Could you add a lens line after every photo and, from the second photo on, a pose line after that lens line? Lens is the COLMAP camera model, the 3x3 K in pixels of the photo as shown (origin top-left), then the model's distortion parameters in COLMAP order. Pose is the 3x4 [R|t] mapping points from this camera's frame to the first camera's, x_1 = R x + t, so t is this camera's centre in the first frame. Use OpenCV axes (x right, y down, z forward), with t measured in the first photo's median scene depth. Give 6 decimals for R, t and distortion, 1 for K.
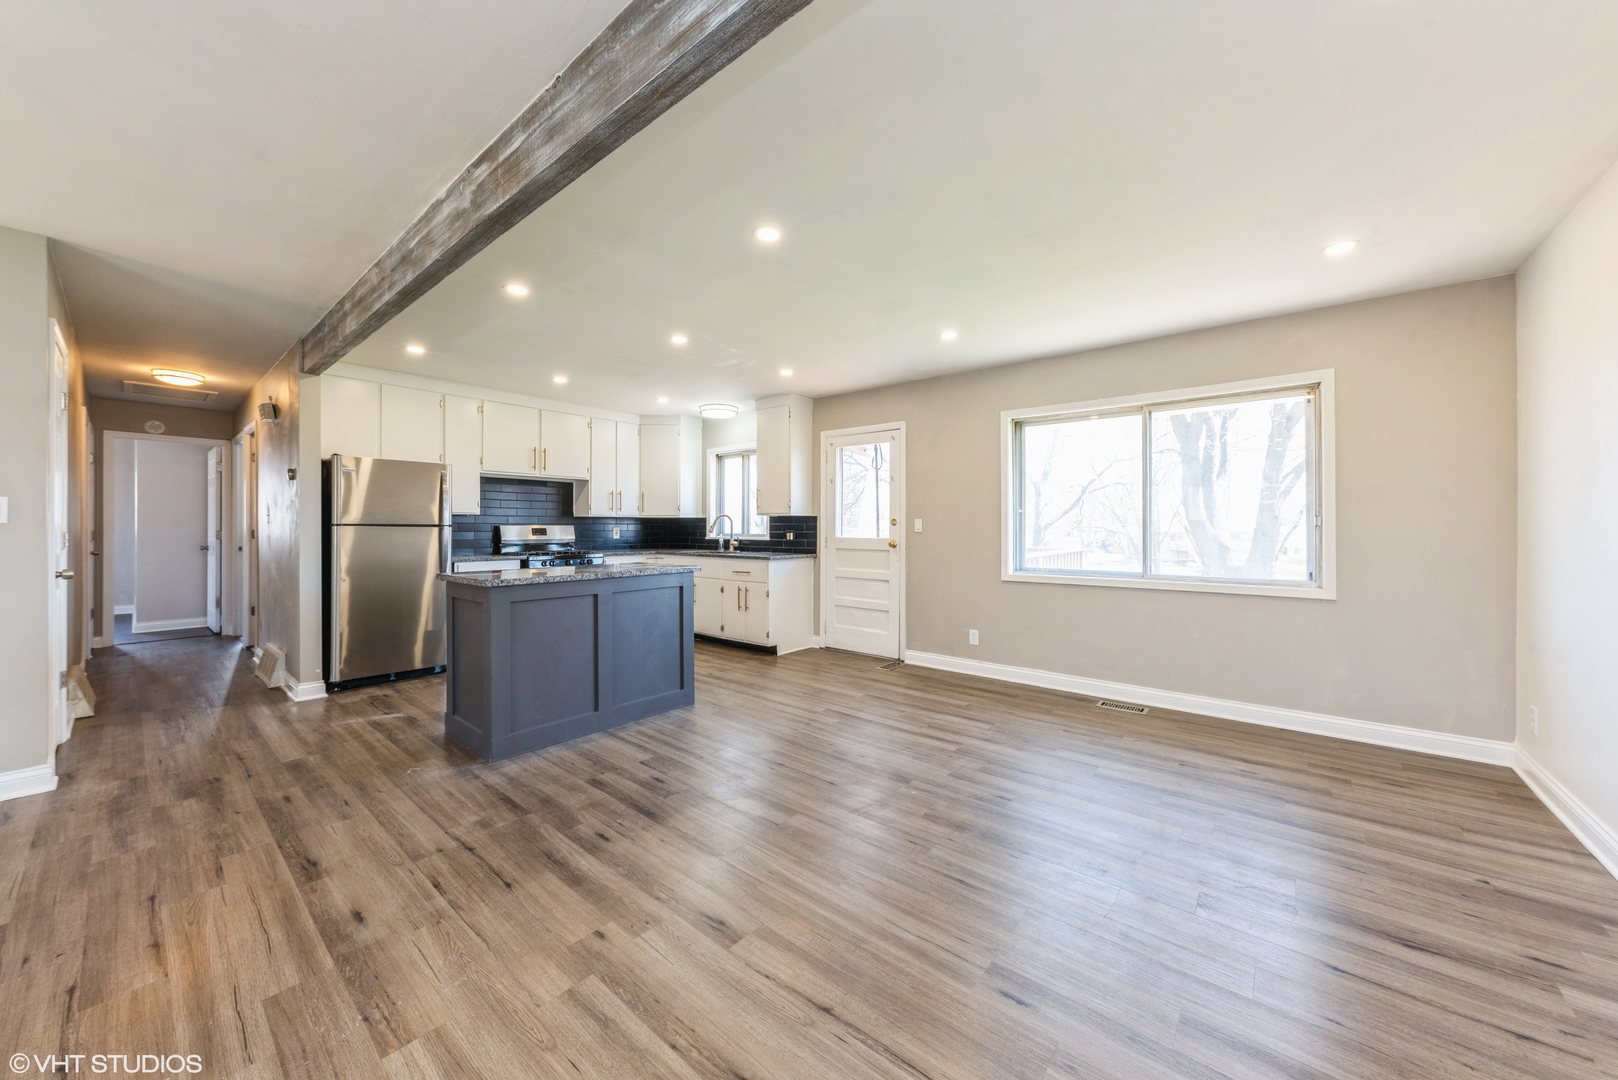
lens RADIAL K [[583.2, 0, 802.7], [0, 583.2, 526.1], [0, 0, 1]] dist [-0.013991, 0.001770]
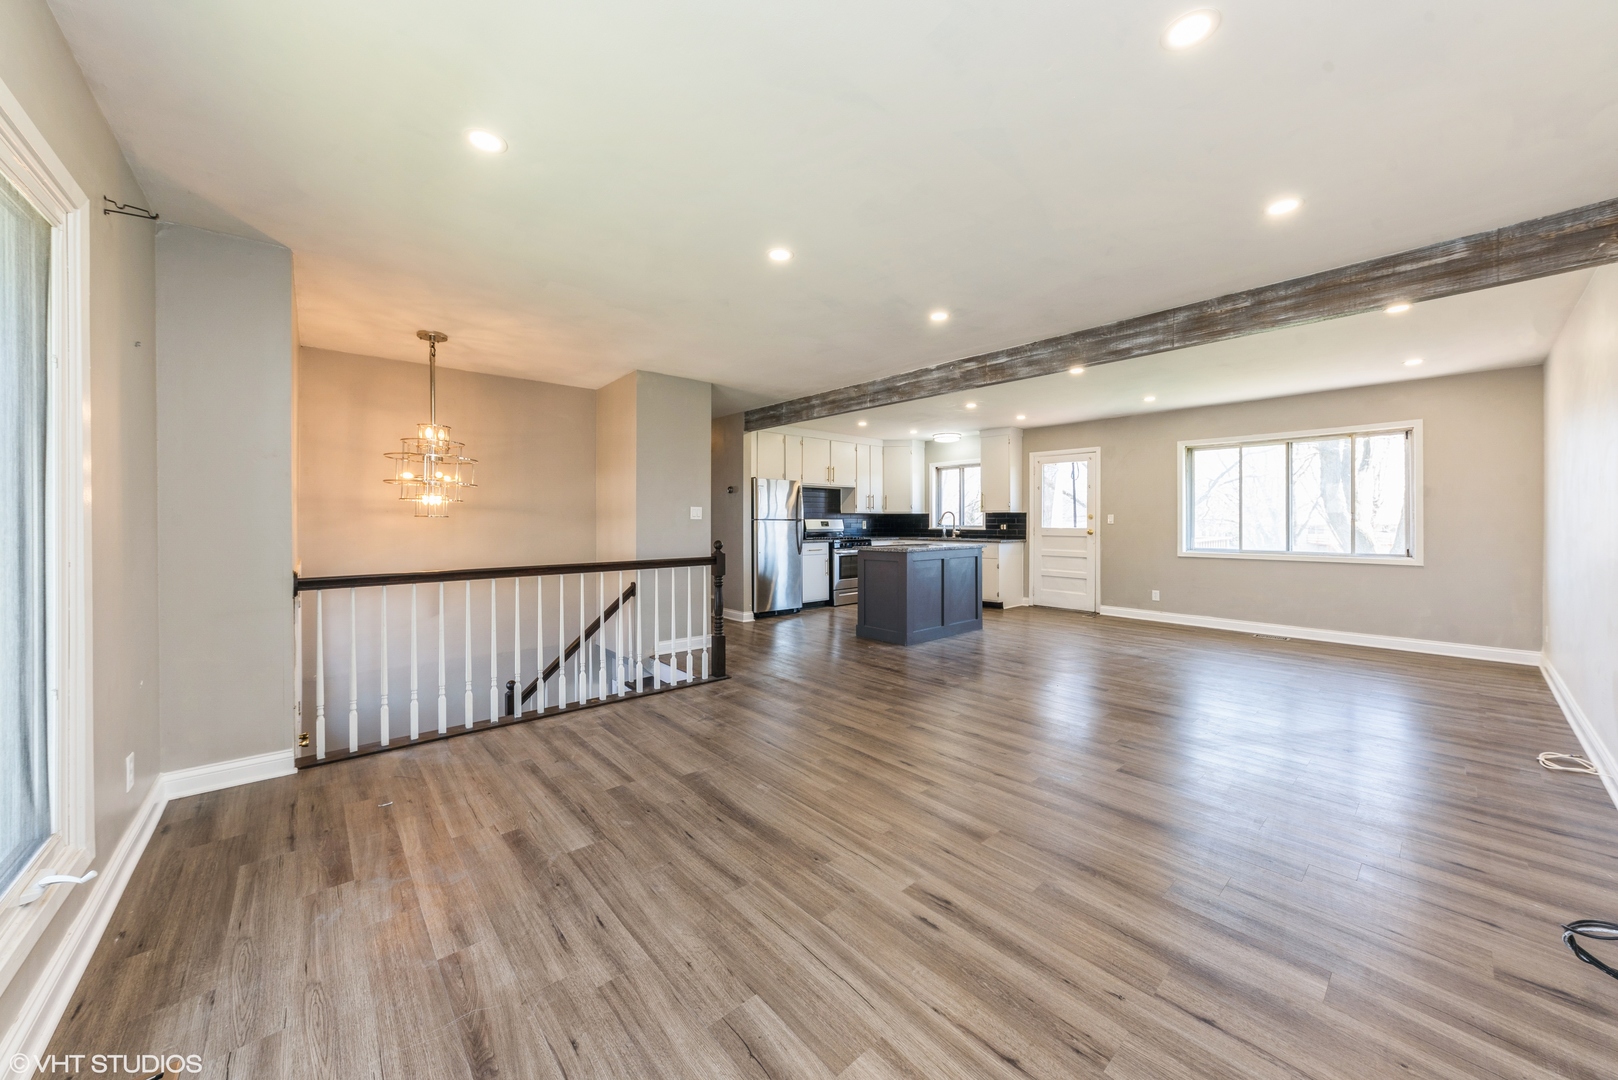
lens RADIAL K [[583.2, 0, 799.7], [0, 583.2, 524.1], [0, 0, 1]] dist [-0.013991, 0.001770]
pose [[0.987570, -0.000411, -0.157181, -0.311356], [0.001788, 0.999961, 0.008621, -0.002354], [0.157172, -0.008794, 0.987532, -0.499287]]
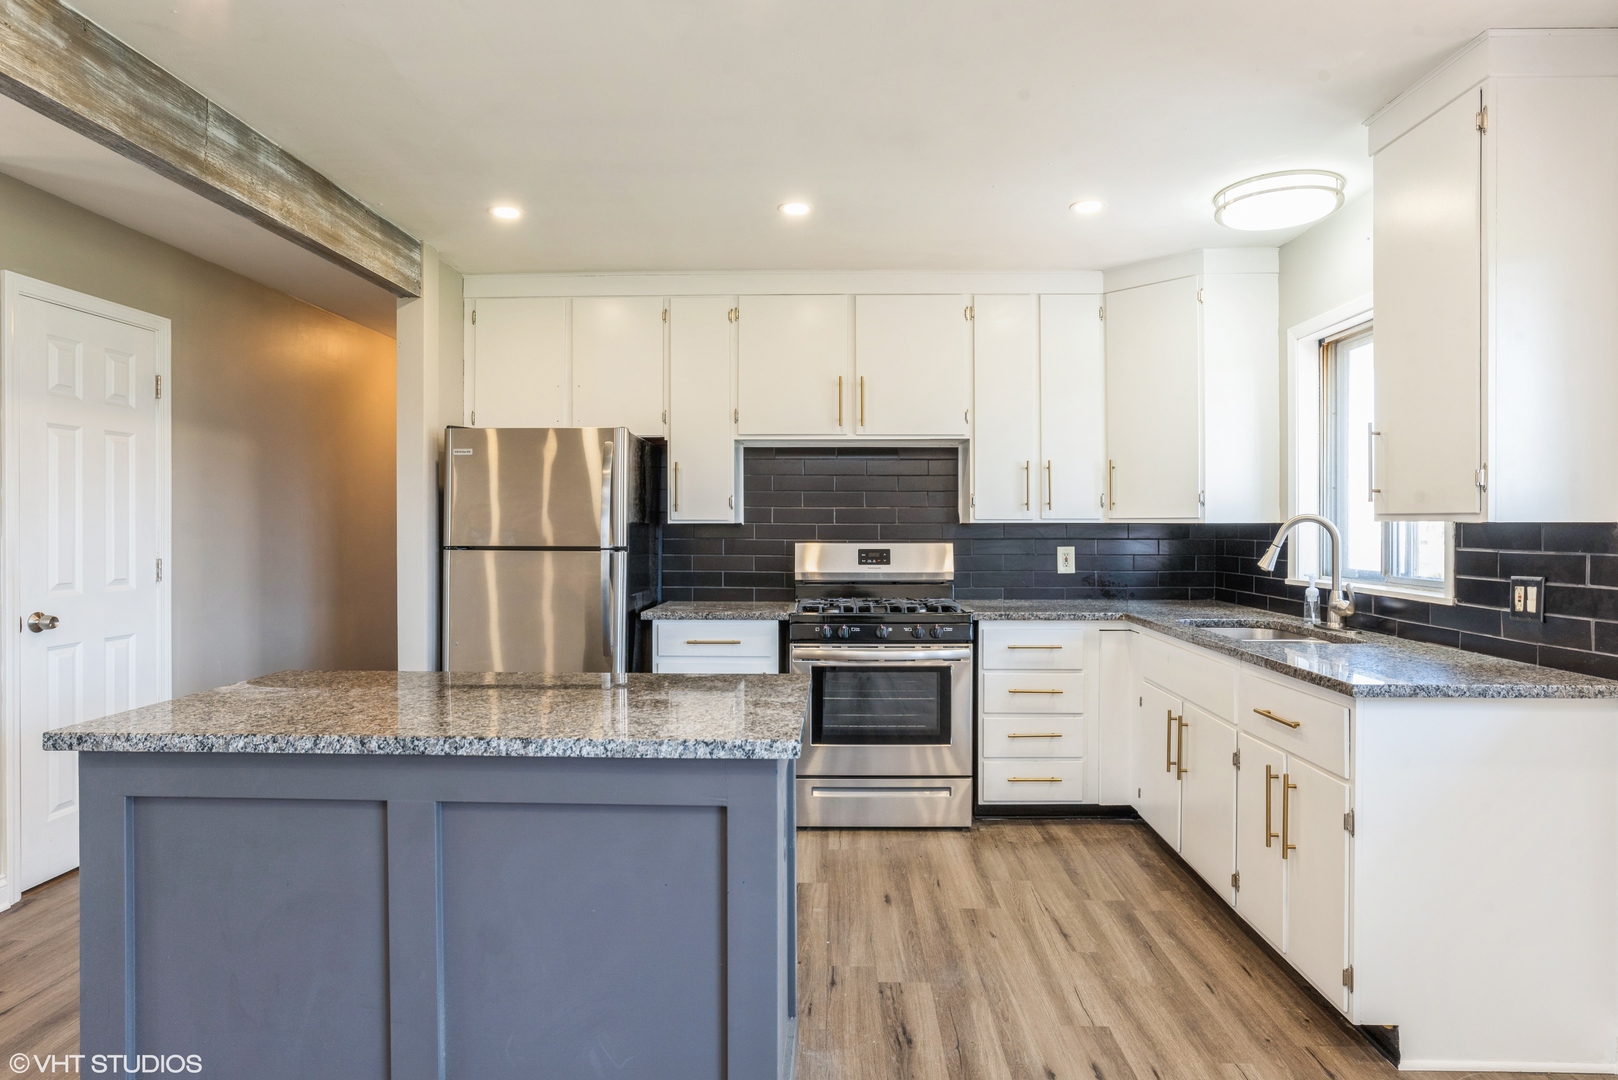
lens RADIAL K [[914.9, 0, 820.2], [0, 914.9, 534.1], [0, 0, 1]] dist [0.006211, 0.001087]
pose [[0.633245, 0.006297, -0.773925, 0.105402], [0.003412, 0.999934, 0.010928, -0.018387], [0.773944, -0.009561, 0.633182, 0.537273]]
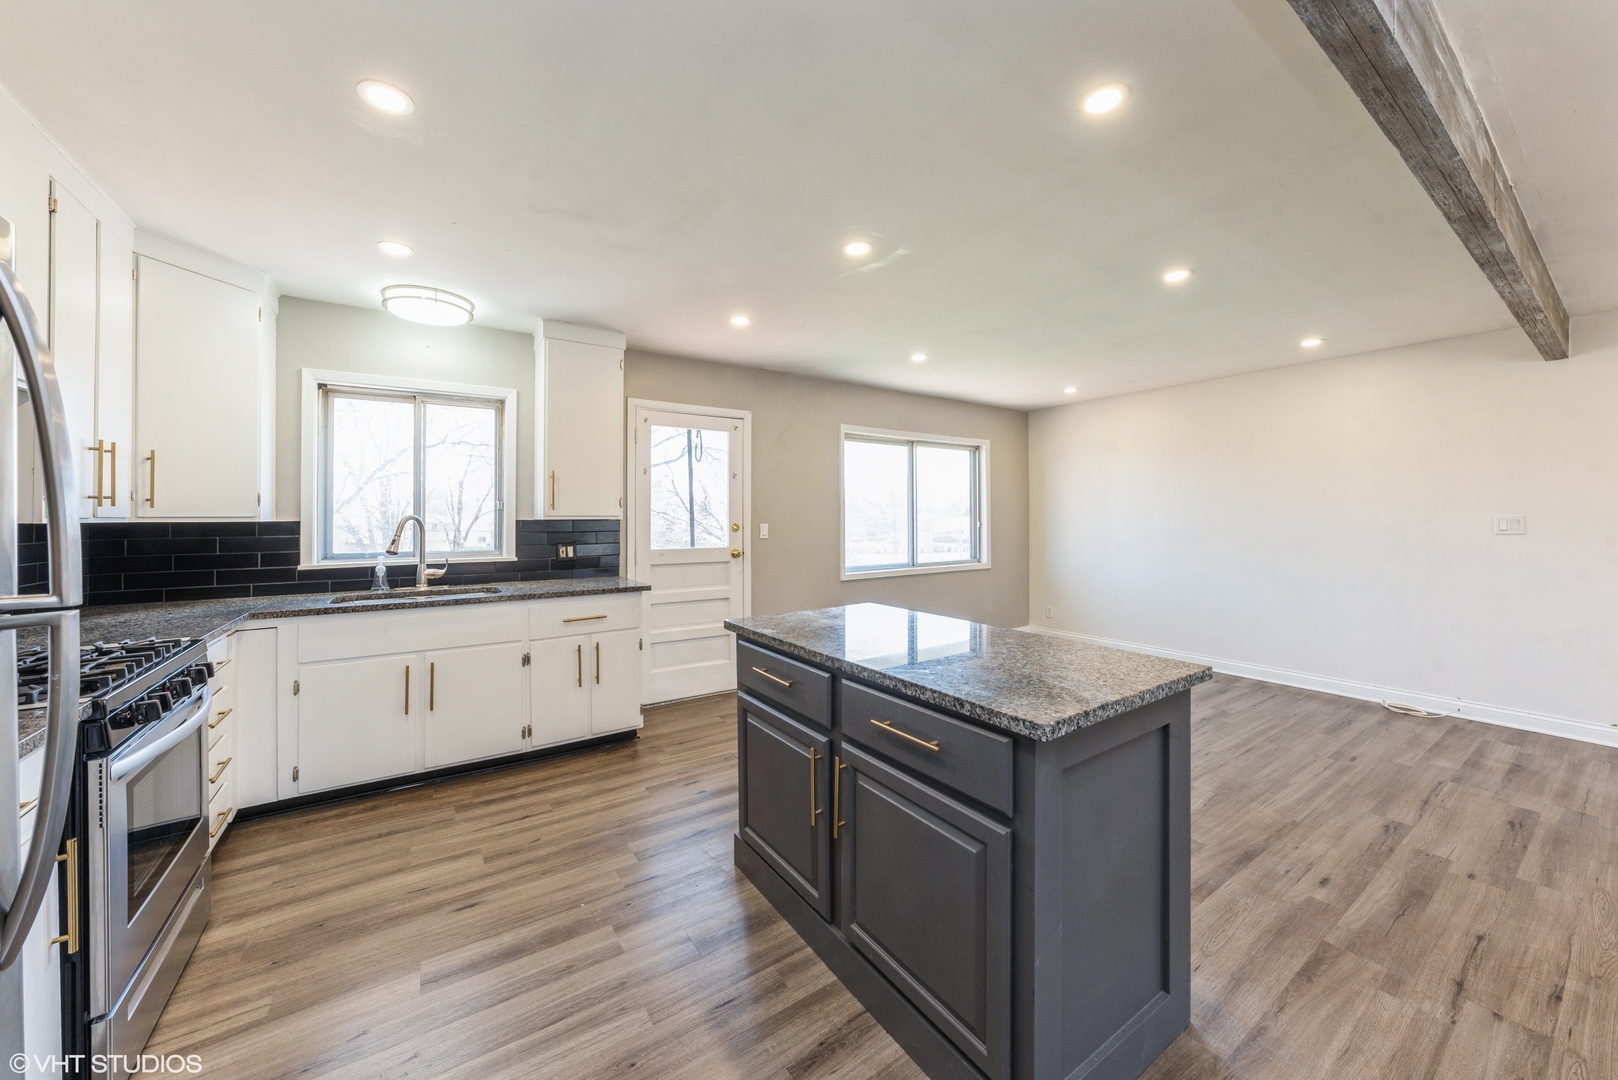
lens RADIAL K [[583.2, 0, 807.1], [0, 583.2, 512.4], [0, 0, 1]] dist [-0.013991, 0.001770]
pose [[0.273888, 0.004093, 0.961753, -0.600357], [0.001992, 0.999986, -0.004823, -0.023092], [-0.961759, 0.003236, 0.273877, 0.633214]]
